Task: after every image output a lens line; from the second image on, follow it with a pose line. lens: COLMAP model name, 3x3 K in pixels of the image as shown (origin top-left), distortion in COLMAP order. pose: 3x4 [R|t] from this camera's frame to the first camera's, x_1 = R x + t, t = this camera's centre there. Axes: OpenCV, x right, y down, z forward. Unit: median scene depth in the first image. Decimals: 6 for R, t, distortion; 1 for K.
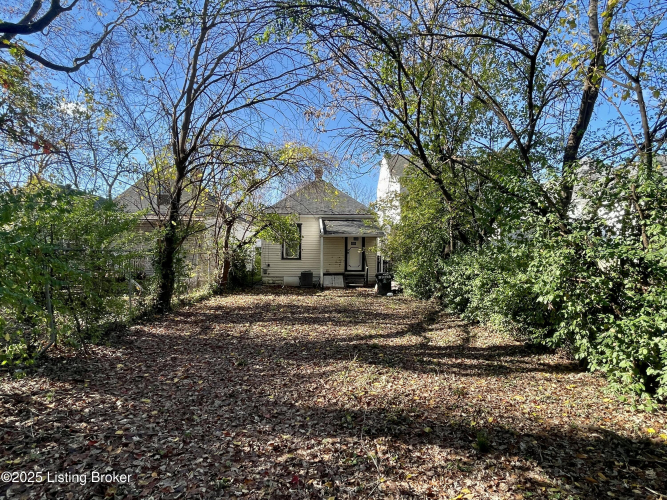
lens RADIAL K [[370.7, 0, 332.6], [0, 370.7, 249.4], [0, 0, 1]] dist [0.001168, 0.000050]
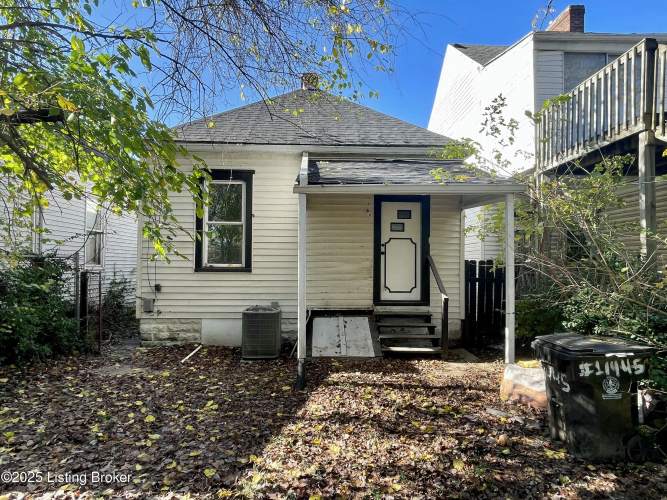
lens RADIAL K [[370.7, 0, 334.6], [0, 370.7, 254.1], [0, 0, 1]] dist [0.001168, 0.000050]
pose [[0.999072, -0.005201, -0.042762, 0.010527], [0.004583, 0.999884, -0.014540, 0.017078], [0.042833, 0.014330, 0.998979, 0.650760]]
